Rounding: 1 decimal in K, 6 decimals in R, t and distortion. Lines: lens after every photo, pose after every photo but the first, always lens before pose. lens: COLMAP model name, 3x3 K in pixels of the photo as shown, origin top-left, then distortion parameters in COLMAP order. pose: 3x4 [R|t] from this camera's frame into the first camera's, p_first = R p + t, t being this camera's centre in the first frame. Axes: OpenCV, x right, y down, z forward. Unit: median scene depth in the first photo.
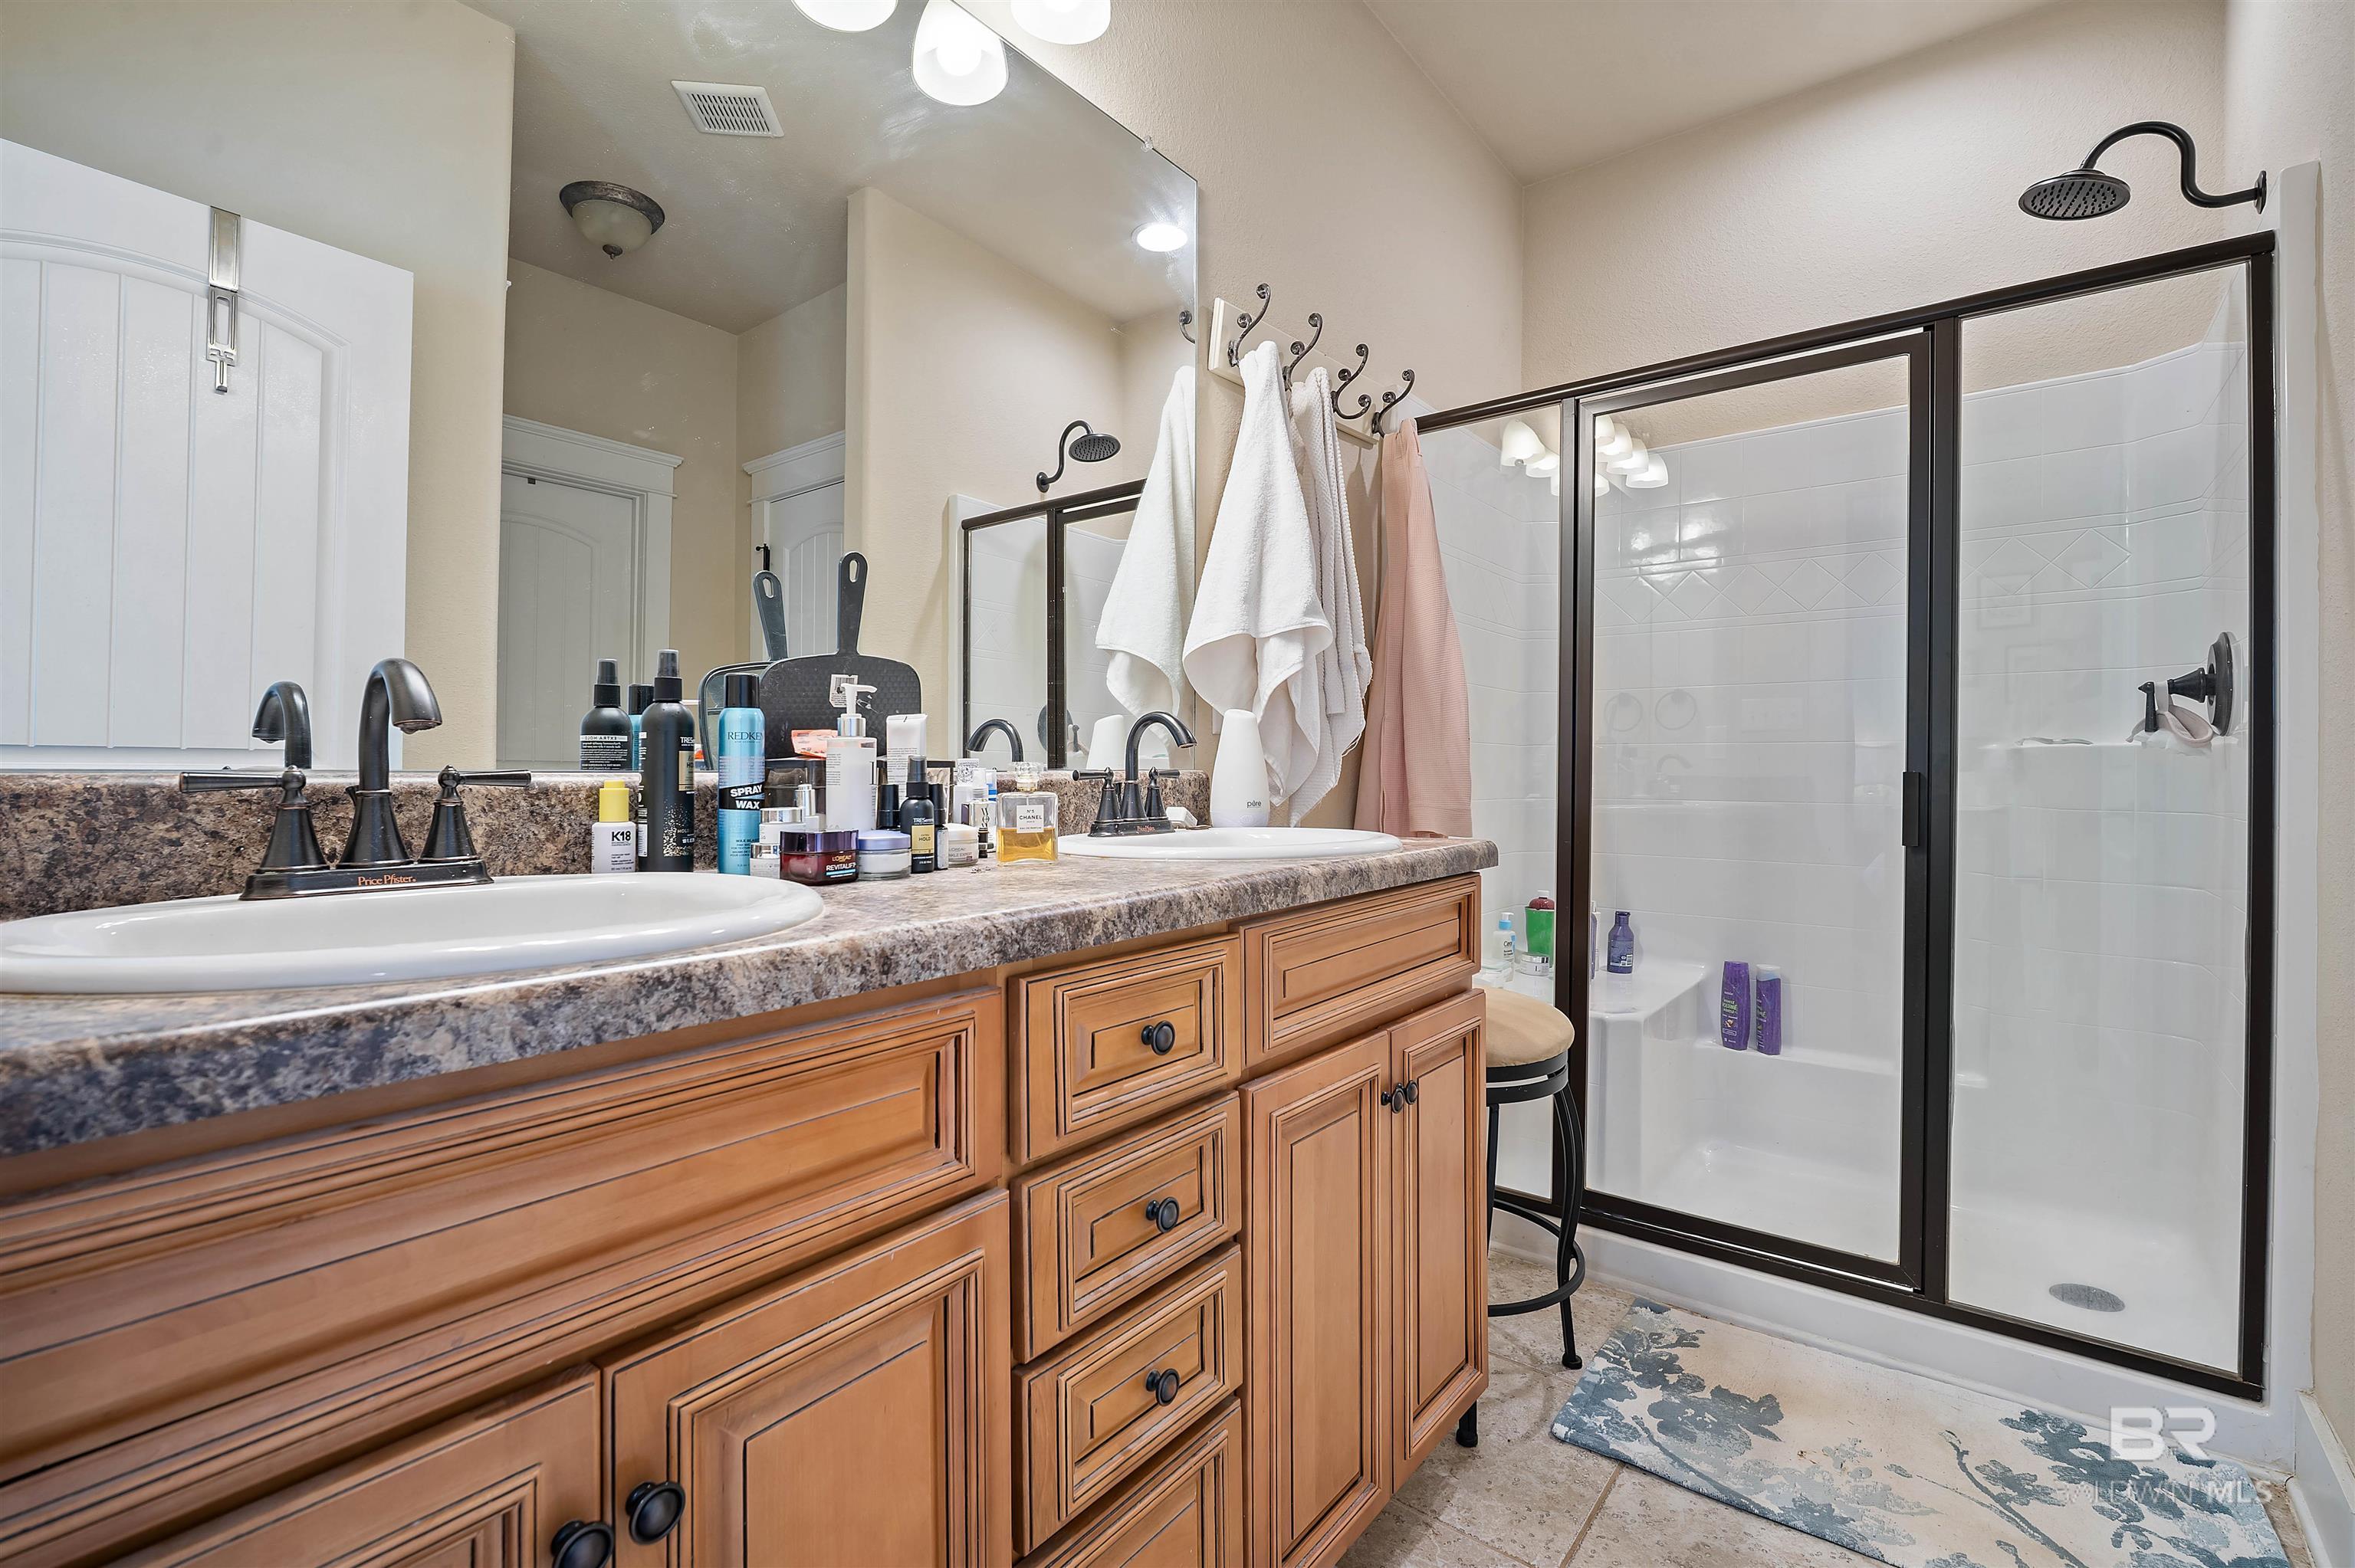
lens RADIAL K [[1052.7, 0, 1177.5], [0, 1052.7, 784.0], [0, 0, 1]] dist [0.002567, 0.000588]
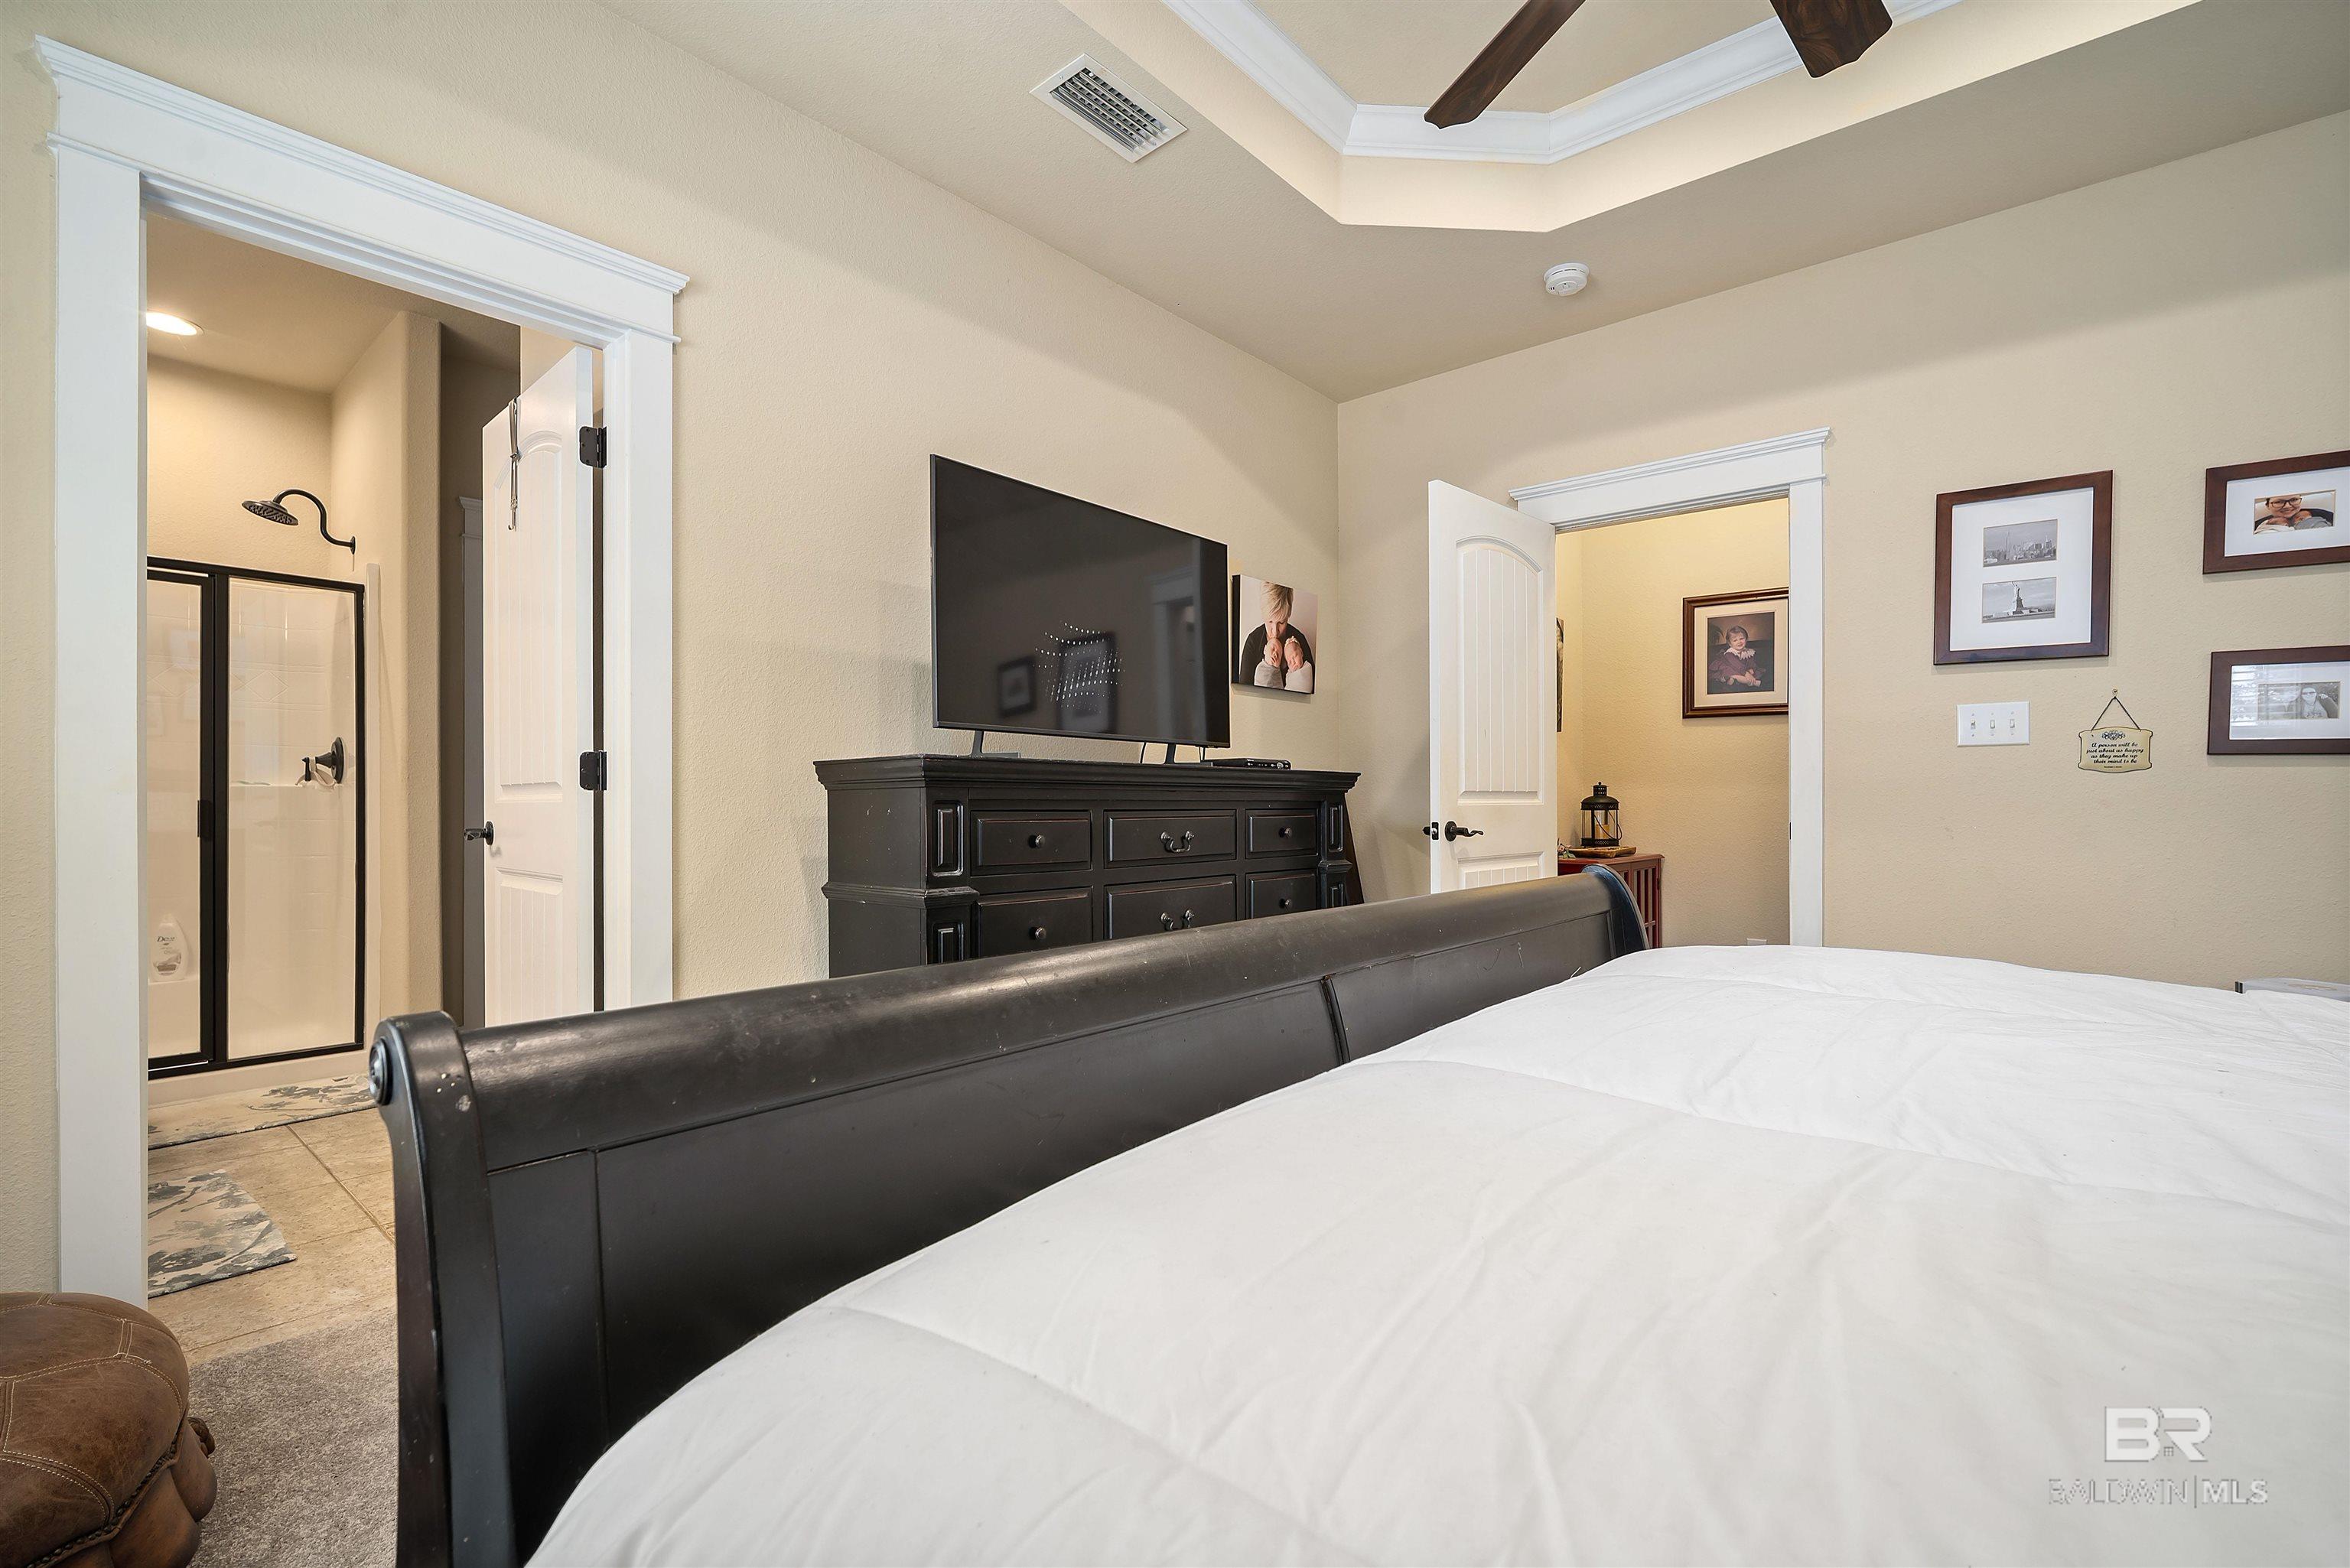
lens RADIAL K [[1050.5, 0, 1175.0], [0, 1050.5, 784.0], [0, 0, 1]] dist [0.002567, 0.000588]
pose [[0.053687, 0.008610, 0.998521, -1.116930], [0.008145, 0.999926, -0.009060, -0.009825], [-0.998525, 0.008620, 0.053613, -0.869957]]
